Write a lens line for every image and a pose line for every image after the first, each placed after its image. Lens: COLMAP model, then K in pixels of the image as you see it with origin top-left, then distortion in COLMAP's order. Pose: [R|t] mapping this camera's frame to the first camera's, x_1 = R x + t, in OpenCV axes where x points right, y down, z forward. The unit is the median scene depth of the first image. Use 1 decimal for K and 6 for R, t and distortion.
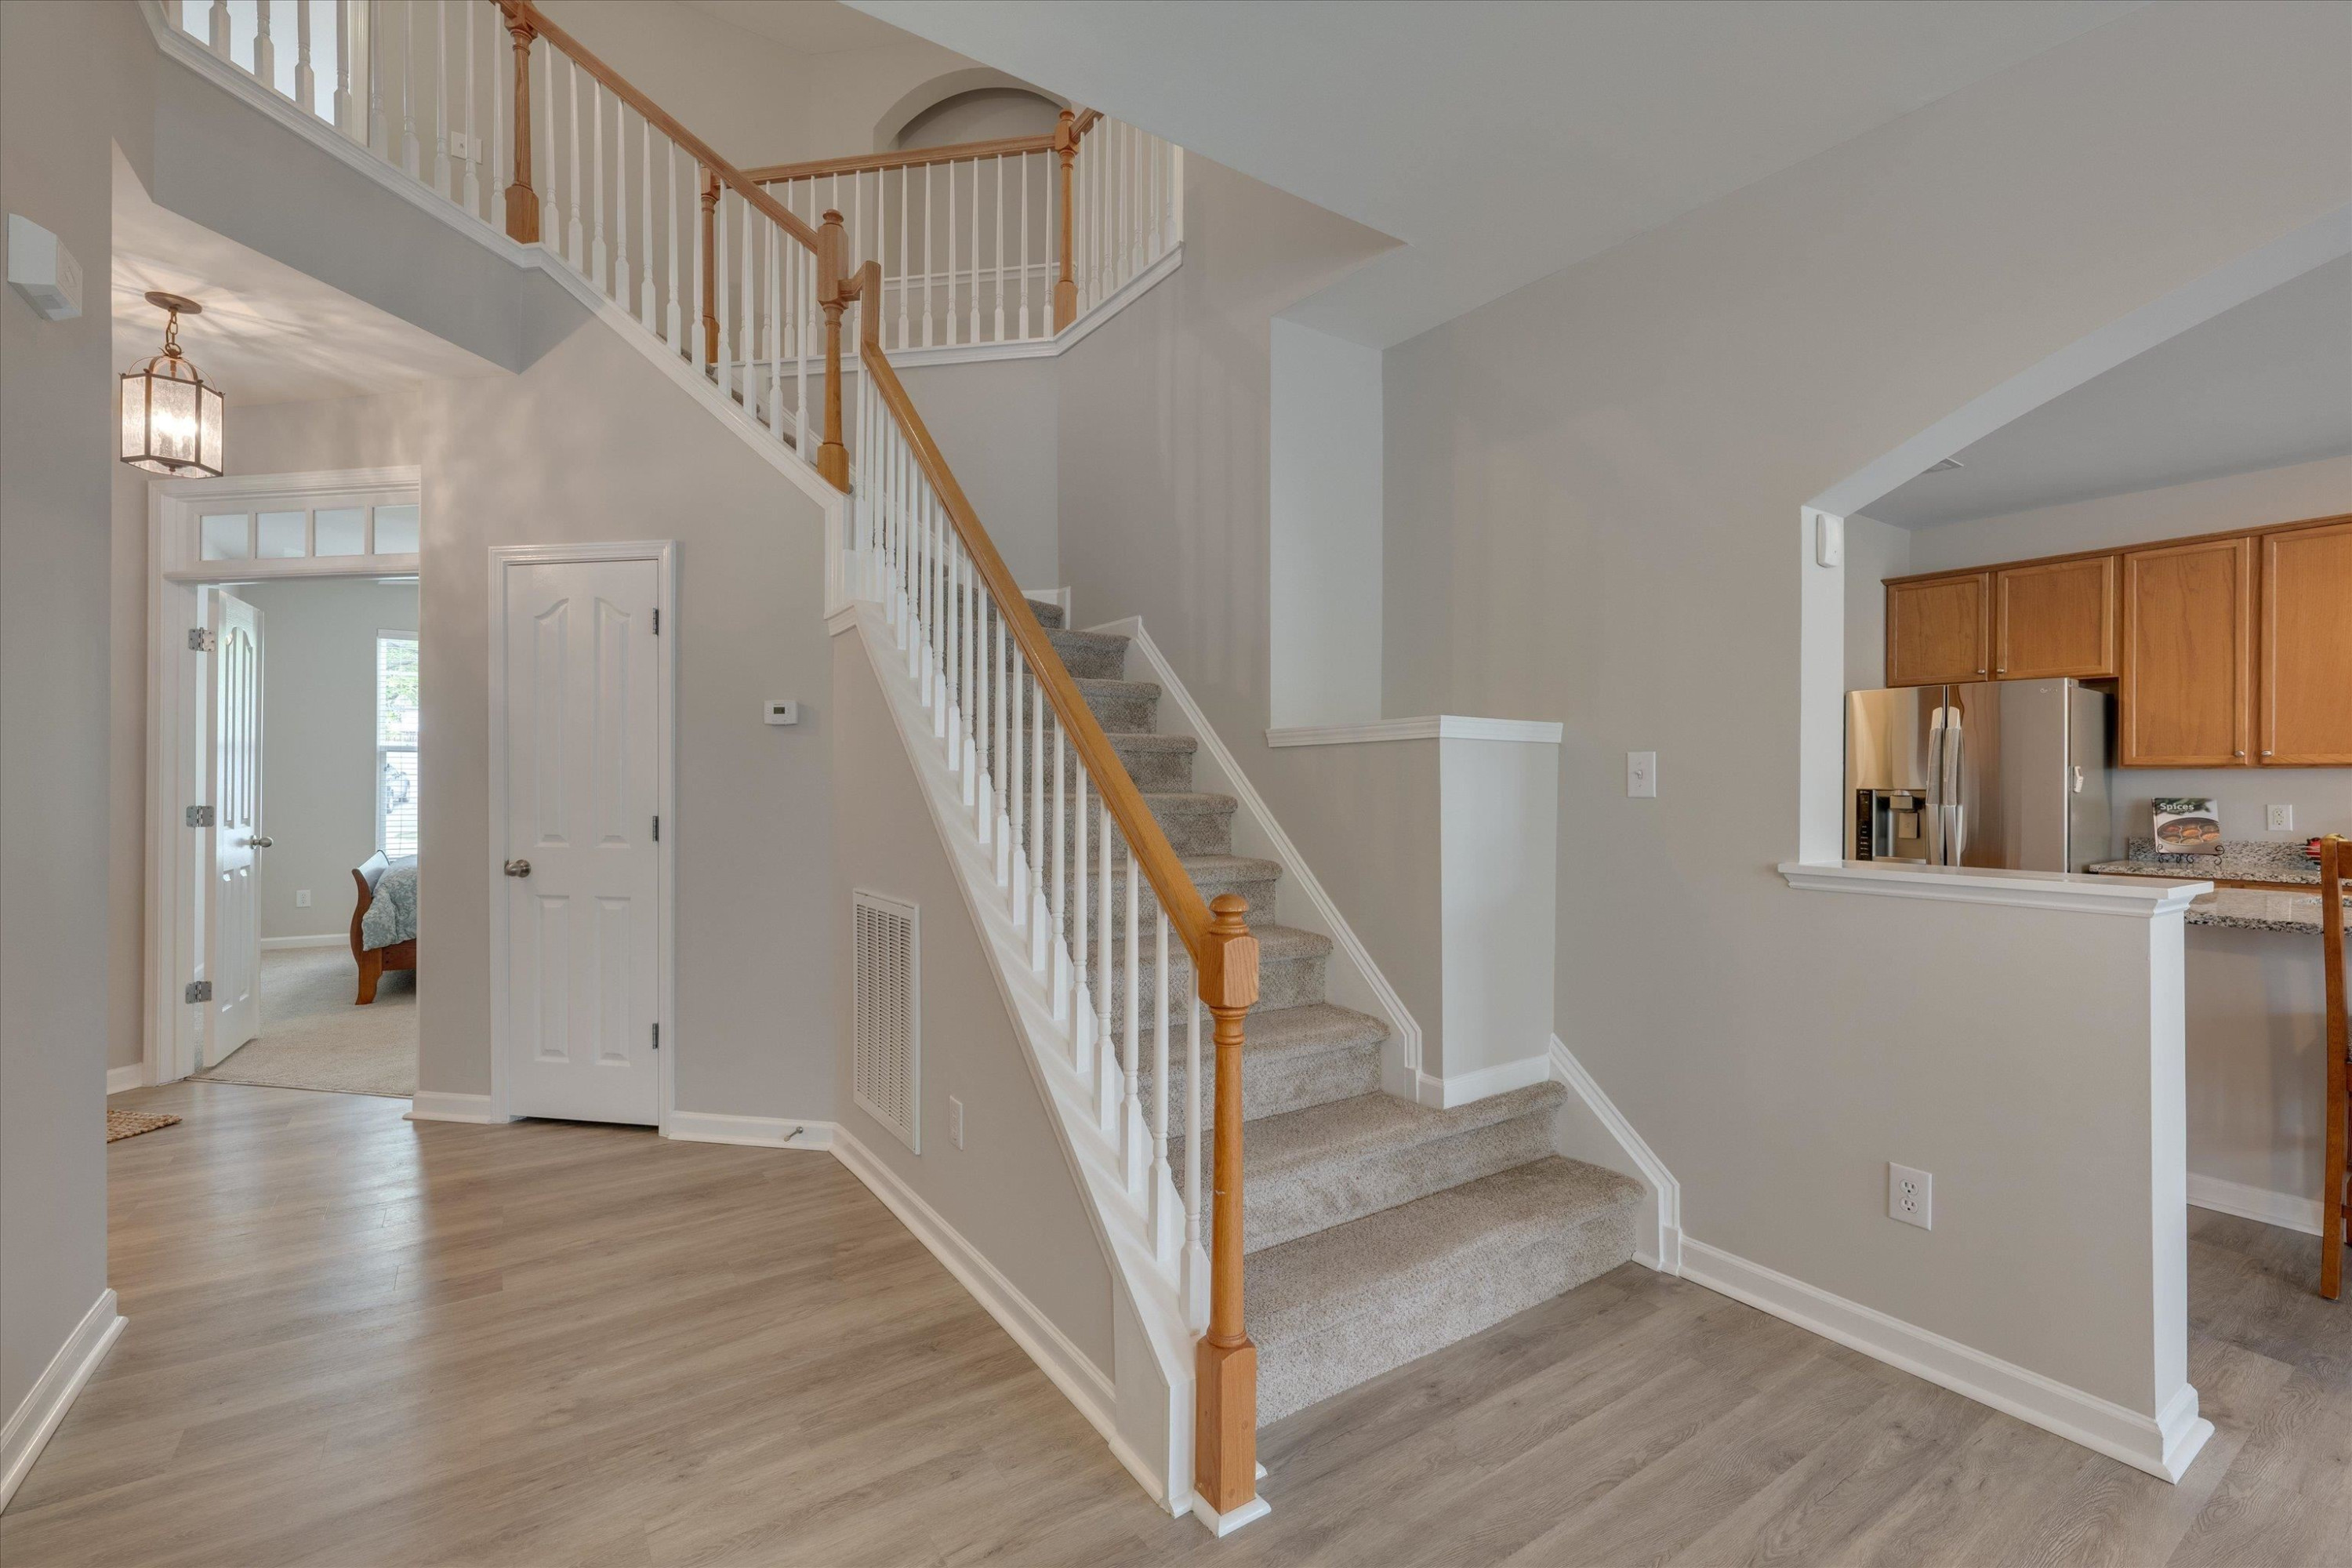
lens RADIAL K [[1010.2, 0, 1145.6], [0, 1010.2, 779.5], [0, 0, 1]] dist [0.000811, -0.000046]
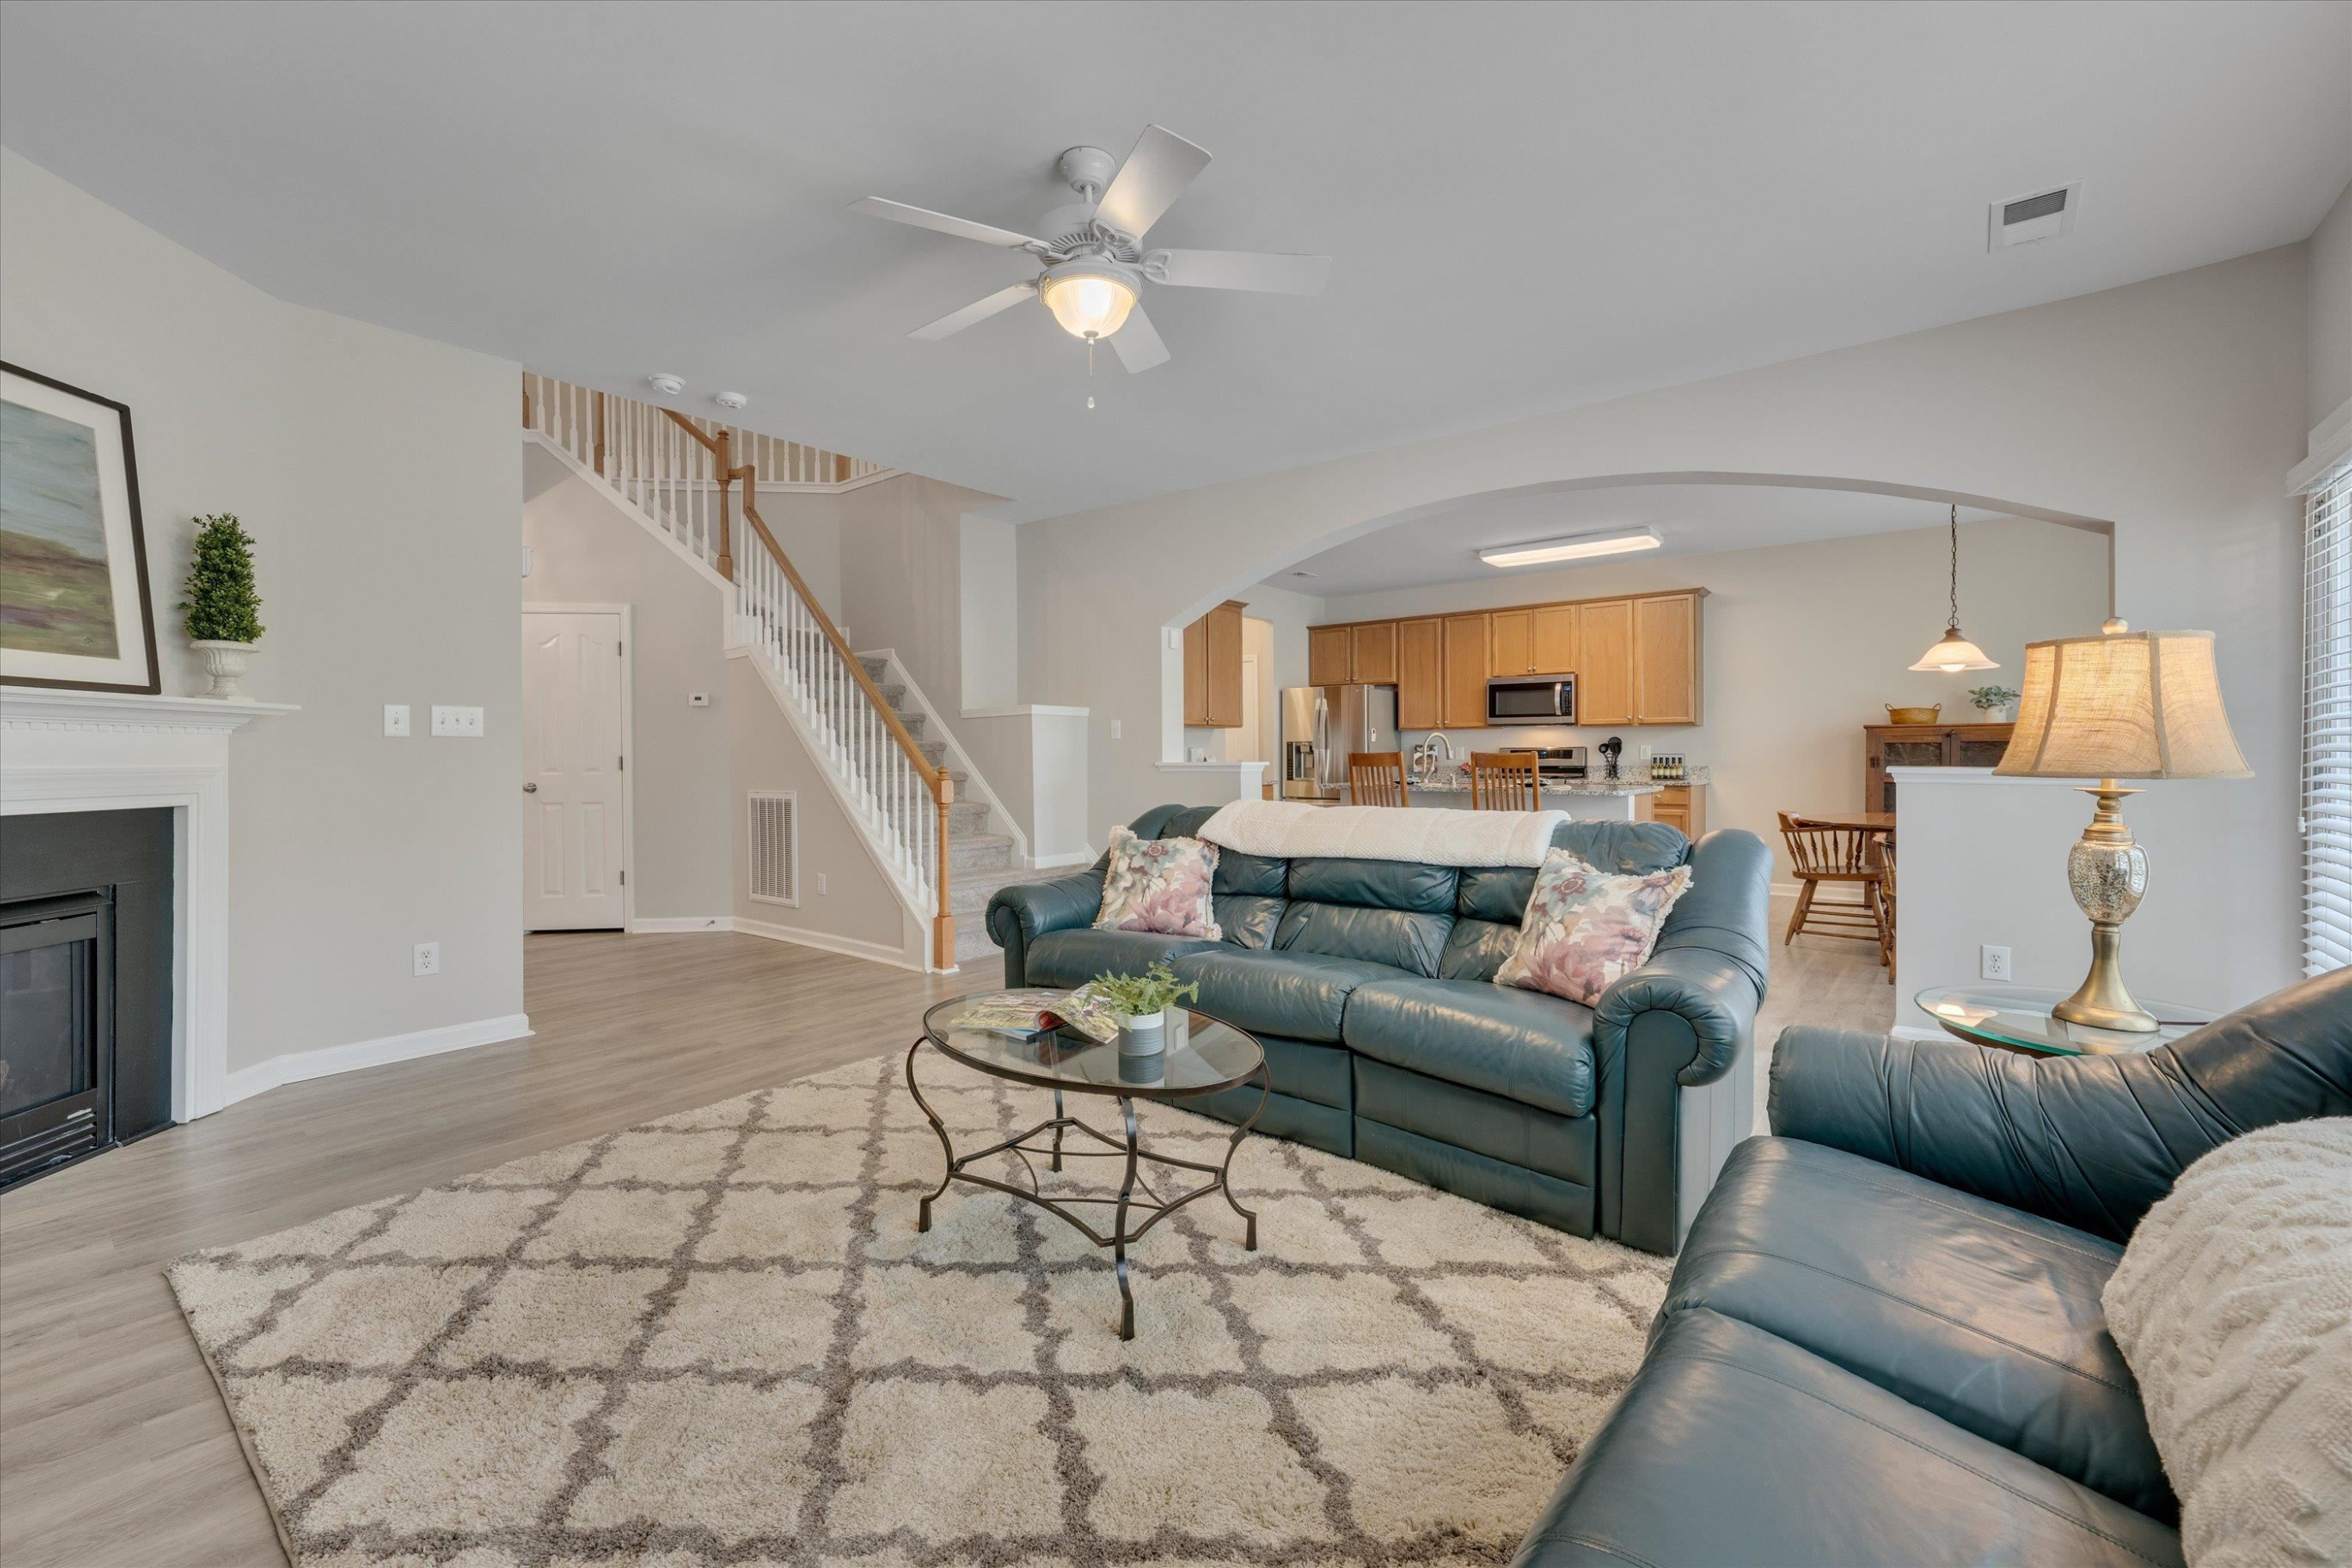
lens RADIAL K [[974.8, 0, 1134.3], [0, 974.8, 786.2], [0, 0, 1]] dist [0.002125, 0.000559]
pose [[0.962319, -0.017255, 0.271374, -0.073685], [0.007607, 0.999302, 0.036567, 0.033081], [-0.271815, -0.033125, 0.961779, -0.917521]]
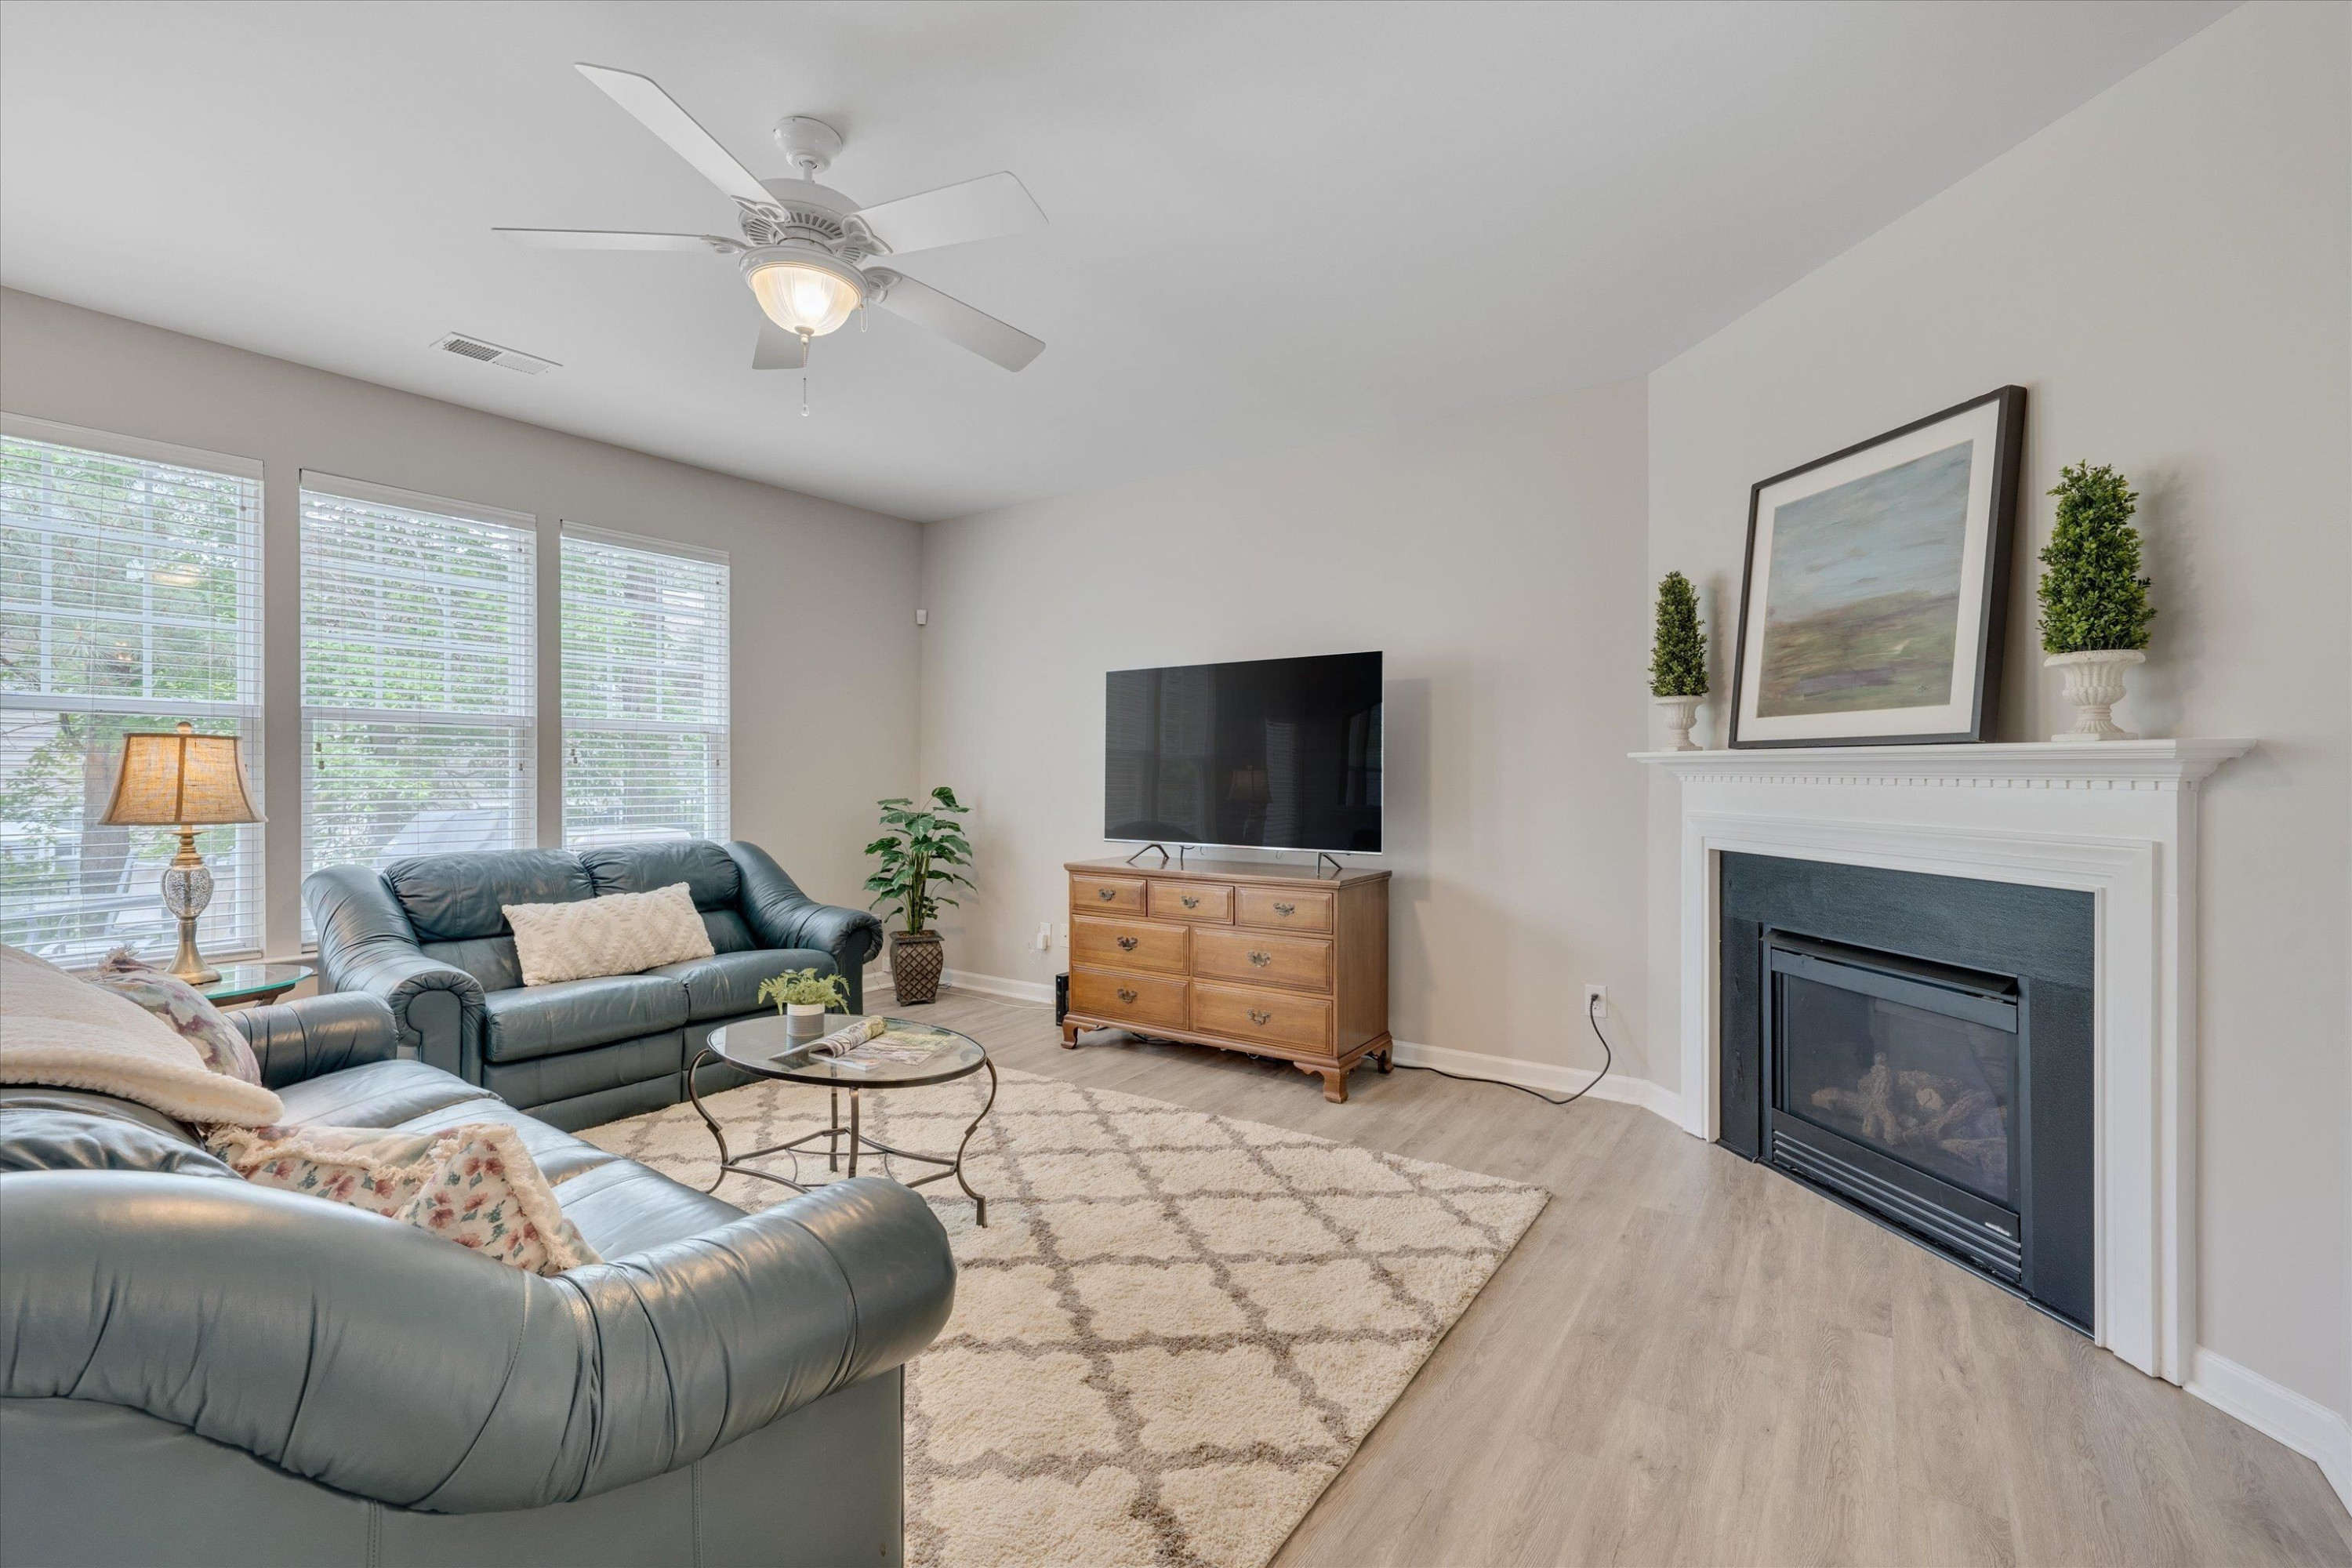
lens RADIAL K [[1047.2, 0, 1075.0], [0, 1047.2, 779.6], [0, 0, 1]] dist [-0.007288, -0.001837]
pose [[-0.927001, -0.001444, -0.375057, 0.169717], [-0.005384, 0.999941, 0.009459, 0.004005], [0.375021, 0.010788, -0.926954, 0.404699]]
